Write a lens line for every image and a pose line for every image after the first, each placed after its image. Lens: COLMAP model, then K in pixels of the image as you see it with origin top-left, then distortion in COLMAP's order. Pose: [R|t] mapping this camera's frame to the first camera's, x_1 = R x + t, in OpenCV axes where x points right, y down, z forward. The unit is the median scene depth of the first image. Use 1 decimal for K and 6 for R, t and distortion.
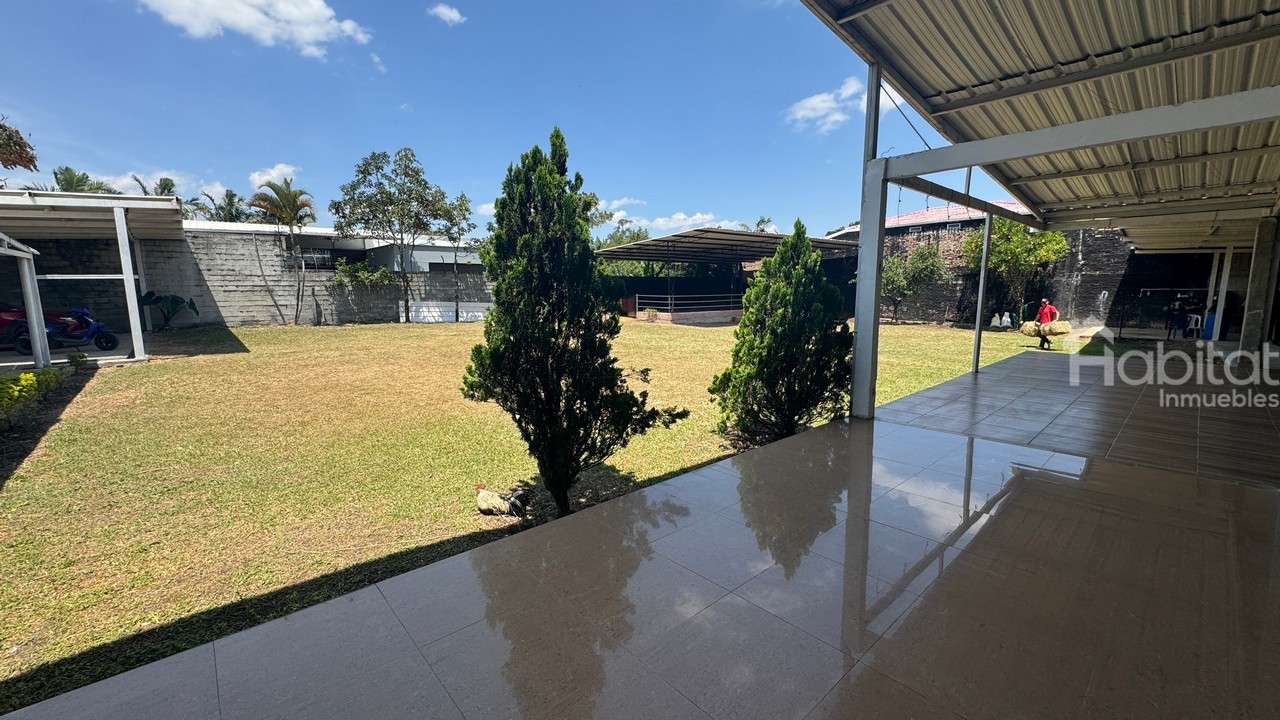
lens RADIAL K [[504.4, 0, 637.7], [0, 504.4, 360.9], [0, 0, 1]] dist [-0.010409, 0.001605]
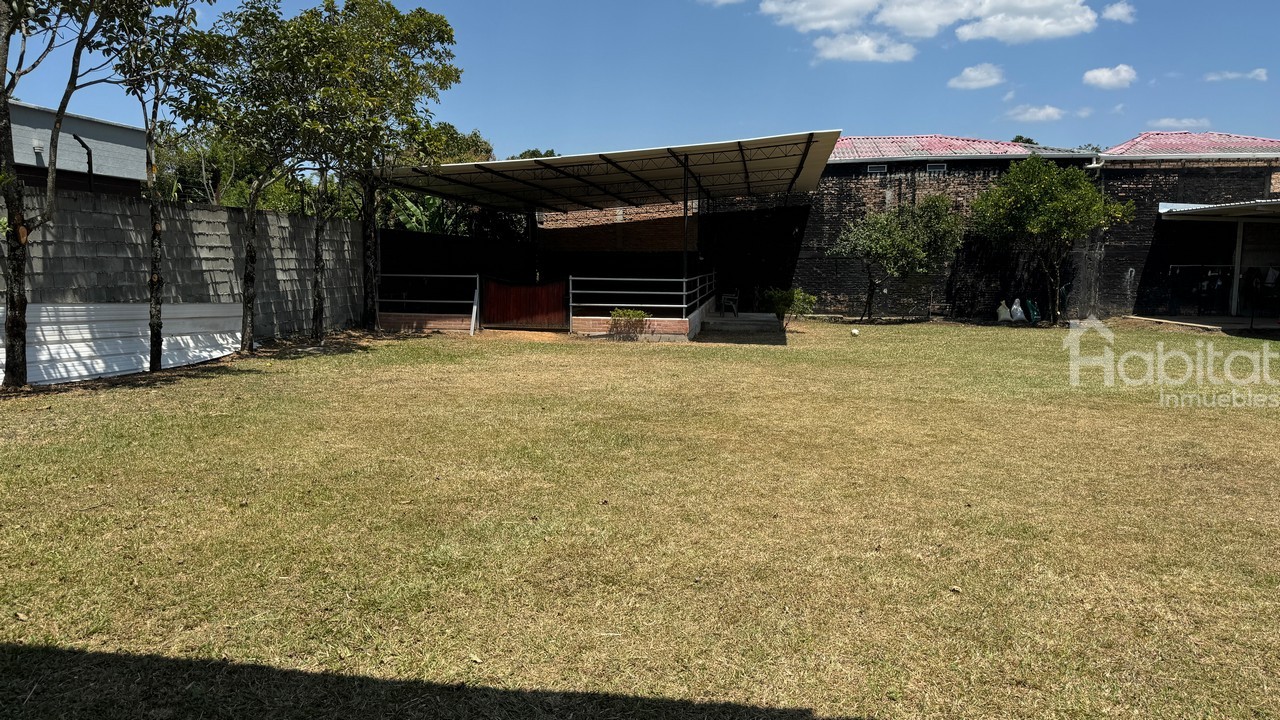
lens RADIAL K [[885.8, 0, 631.1], [0, 885.8, 386.2], [0, 0, 1]] dist [0.027139, -0.030904]
pose [[0.753147, -0.084203, 0.652441, -0.477428], [0.089110, 0.995692, 0.025638, -0.058096], [-0.651789, 0.038830, 0.757406, 0.440057]]
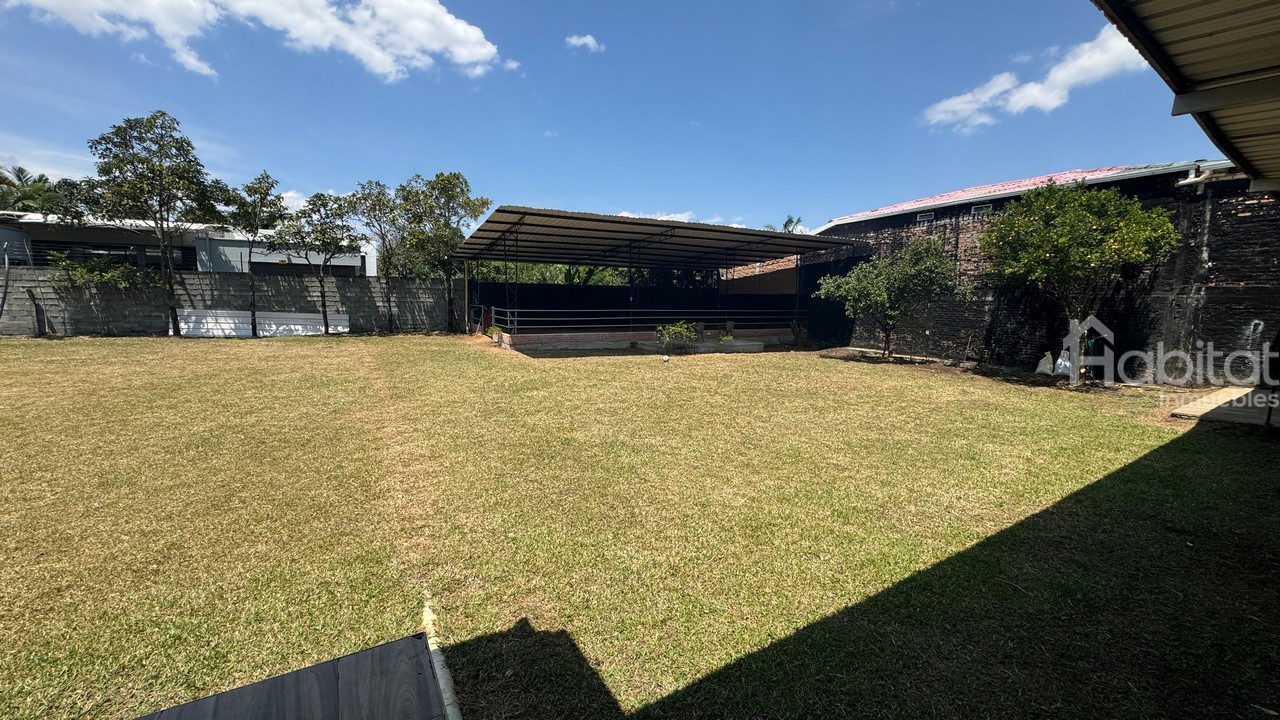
lens RADIAL K [[504.4, 0, 640.3], [0, 504.4, 360.2], [0, 0, 1]] dist [-0.010409, 0.001605]
pose [[0.981056, 0.042264, -0.189055, 0.371344], [-0.046869, 0.998702, -0.019953, -0.052724], [0.187967, 0.028435, 0.981764, 0.342446]]
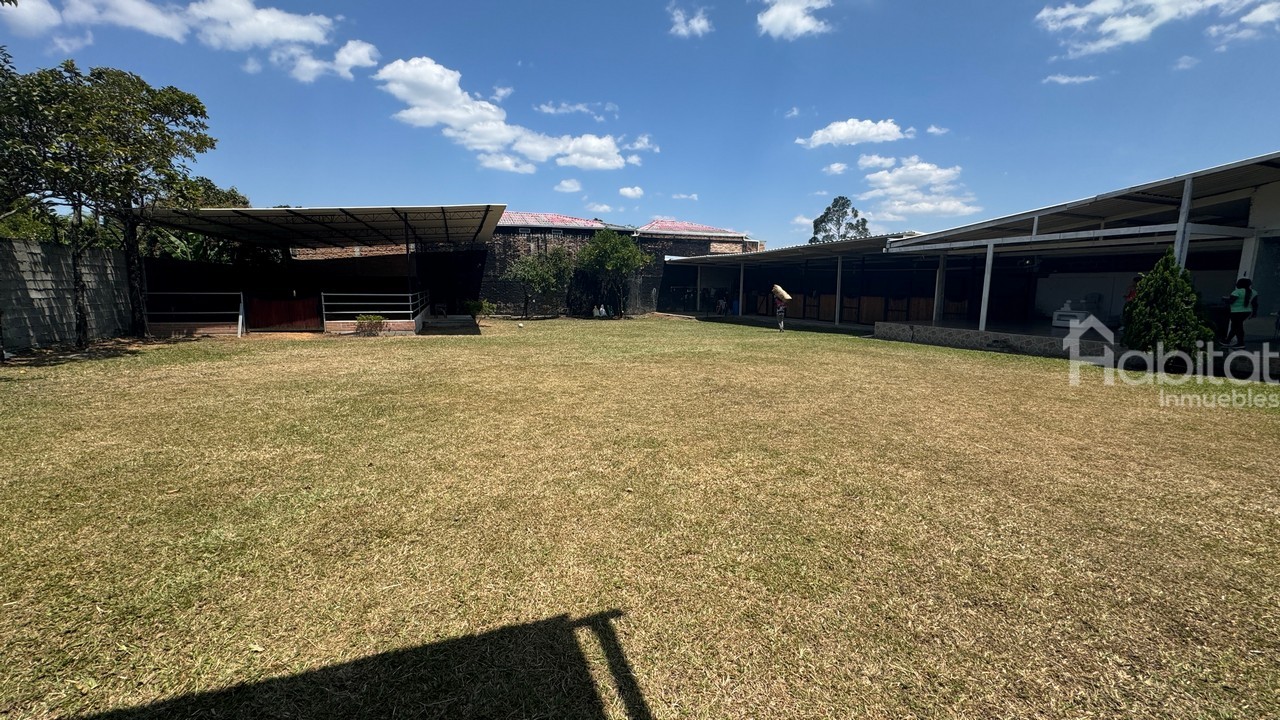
lens RADIAL K [[504.4, 0, 641.4], [0, 504.4, 357.7], [0, 0, 1]] dist [-0.010409, 0.001605]
pose [[0.348451, -0.125471, 0.928891, -0.457434], [0.128224, 0.988065, 0.085364, -0.061598], [-0.928515, 0.089361, 0.360380, 0.468995]]
